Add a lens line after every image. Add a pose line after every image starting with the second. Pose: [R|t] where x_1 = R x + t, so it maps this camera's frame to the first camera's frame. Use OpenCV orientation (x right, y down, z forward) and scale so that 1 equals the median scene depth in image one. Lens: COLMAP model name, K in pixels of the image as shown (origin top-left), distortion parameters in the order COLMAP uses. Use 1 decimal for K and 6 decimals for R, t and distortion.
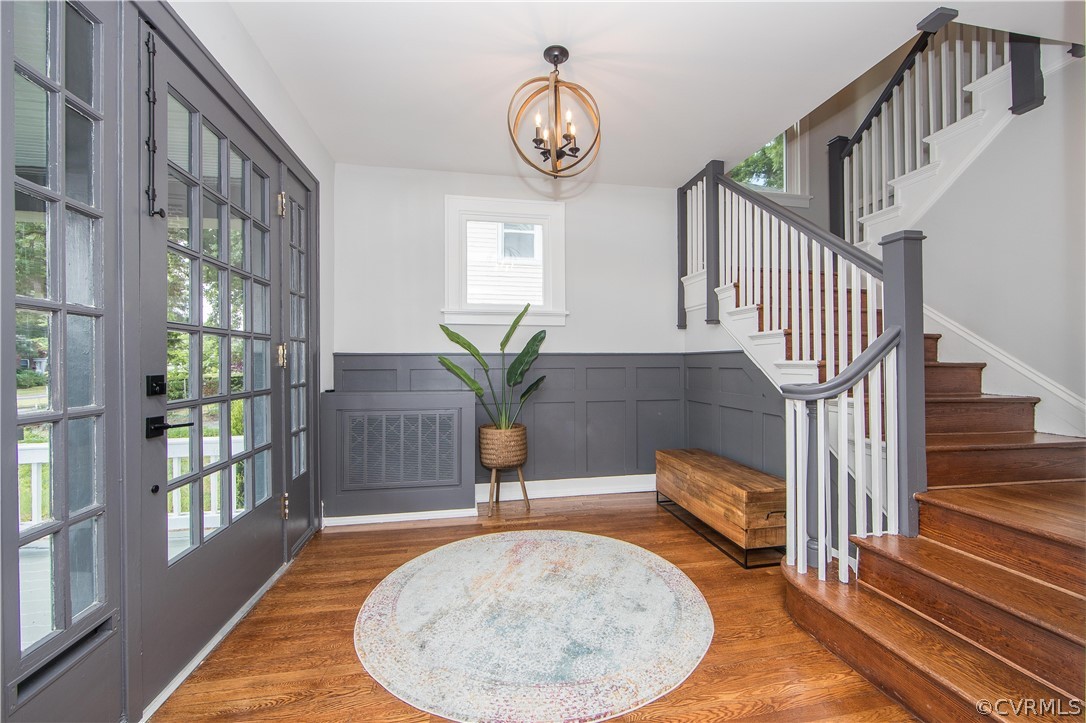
lens RADIAL K [[431.4, 0, 545.8], [0, 431.4, 364.1], [0, 0, 1]] dist [-0.017408, 0.000211]
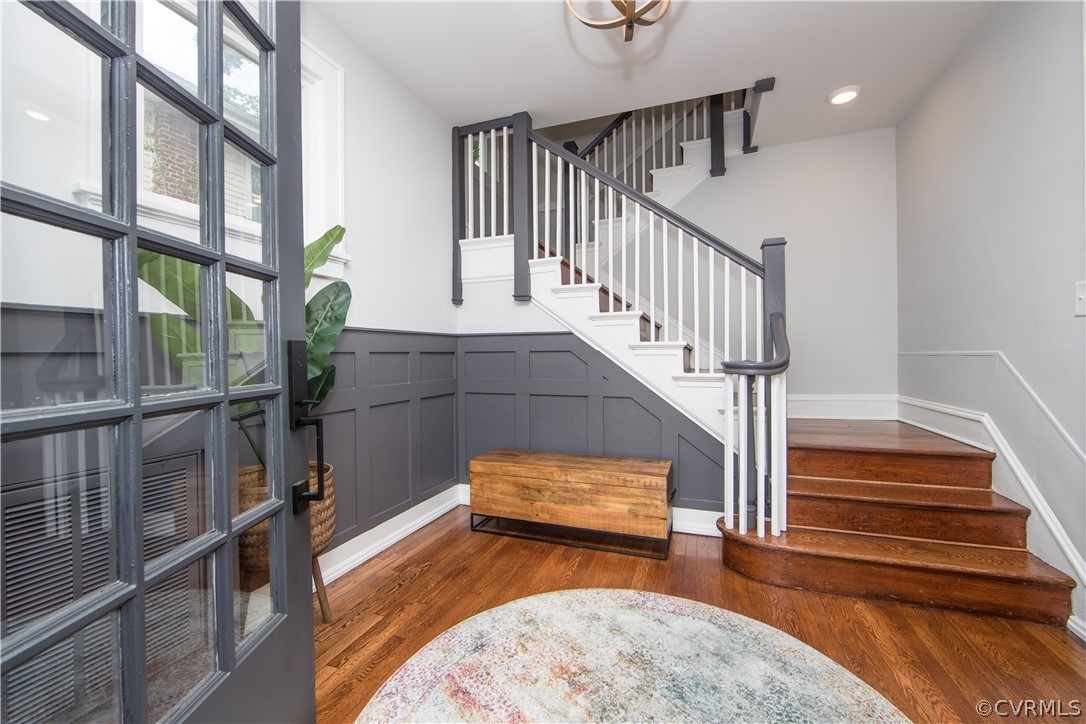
lens RADIAL K [[449.3, 0, 539.6], [0, 449.3, 355.3], [0, 0, 1]] dist [-0.017784, 0.000172]
pose [[0.523224, -0.000566, 0.852195, -0.426288], [0.008076, 0.999958, -0.004294, 0.024009], [-0.852157, 0.009129, 0.523207, 0.590753]]
